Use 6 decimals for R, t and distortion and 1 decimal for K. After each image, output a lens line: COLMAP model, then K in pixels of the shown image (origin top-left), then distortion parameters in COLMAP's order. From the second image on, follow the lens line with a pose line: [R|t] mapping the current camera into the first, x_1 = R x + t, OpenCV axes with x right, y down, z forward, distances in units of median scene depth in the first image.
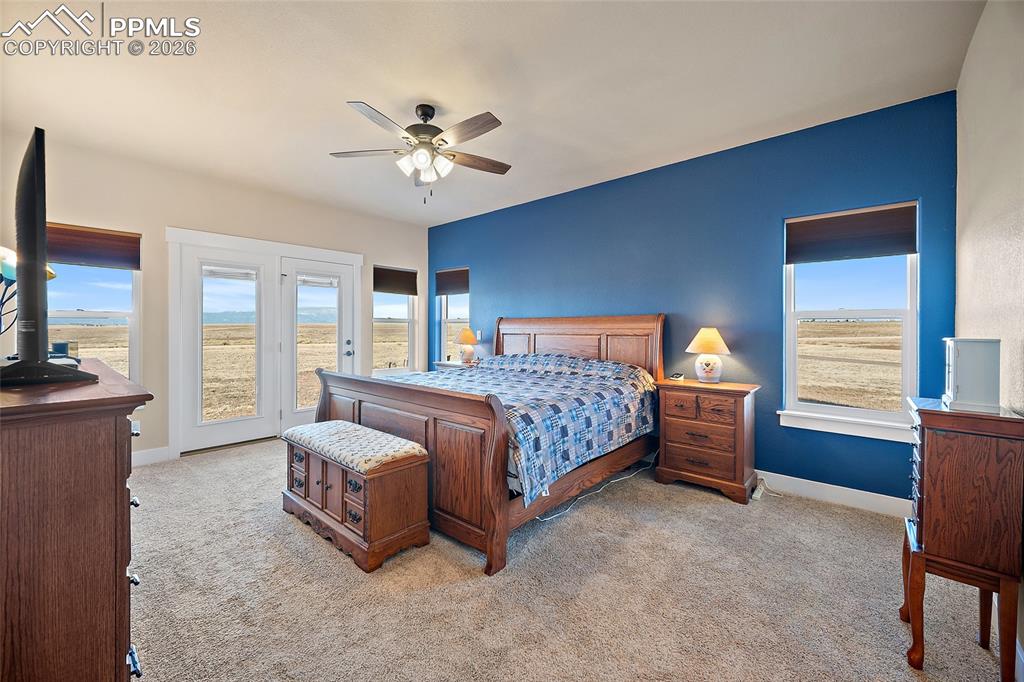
lens RADIAL K [[412.3, 0, 510.7], [0, 412.3, 329.6], [0, 0, 1]] dist [-0.000133, -0.000060]
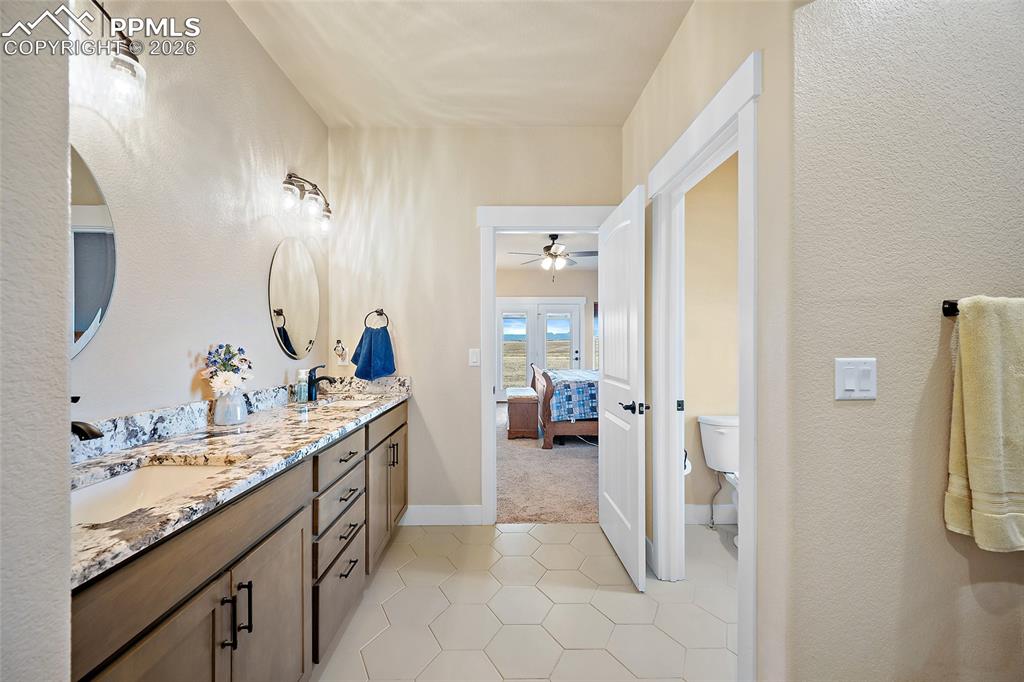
lens RADIAL K [[400.0, 0, 506.2], [0, 400.0, 345.2], [0, 0, 1]] dist [-0.000232, -0.000240]
pose [[0.670862, 0.001286, -0.741581, 0.674669], [-0.000065, 0.999999, 0.001675, 0.001670], [0.741582, -0.001075, 0.670861, -0.302680]]
